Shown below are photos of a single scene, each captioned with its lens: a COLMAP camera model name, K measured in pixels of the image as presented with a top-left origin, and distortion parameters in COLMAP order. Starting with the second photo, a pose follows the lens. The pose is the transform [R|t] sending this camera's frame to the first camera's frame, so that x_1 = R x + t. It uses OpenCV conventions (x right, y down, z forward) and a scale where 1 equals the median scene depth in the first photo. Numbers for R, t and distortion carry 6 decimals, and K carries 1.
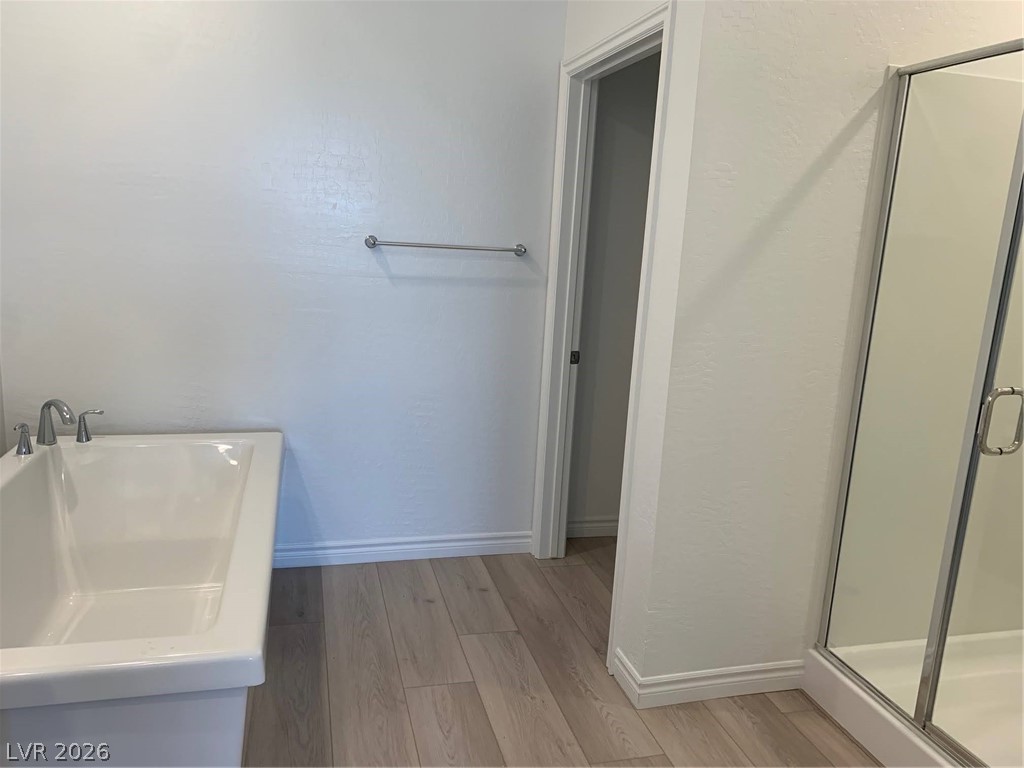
lens RADIAL K [[768.4, 0, 517.3], [0, 768.4, 388.2], [0, 0, 1]] dist [0.010528, -0.006082]
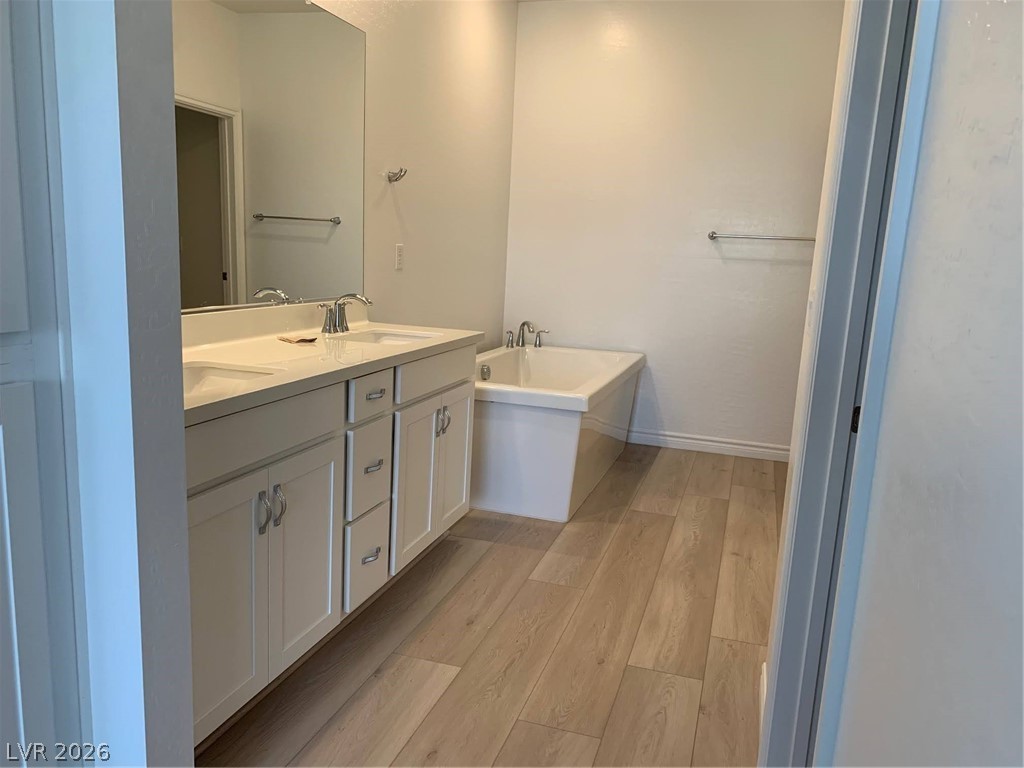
lens RADIAL K [[768.4, 0, 507.9], [0, 768.4, 387.7], [0, 0, 1]] dist [0.010528, -0.006082]
pose [[0.832755, 0.084428, -0.547166, 0.361947], [-0.114390, 0.993217, -0.020842, 0.205616], [0.541695, 0.079947, 0.836765, -0.522208]]
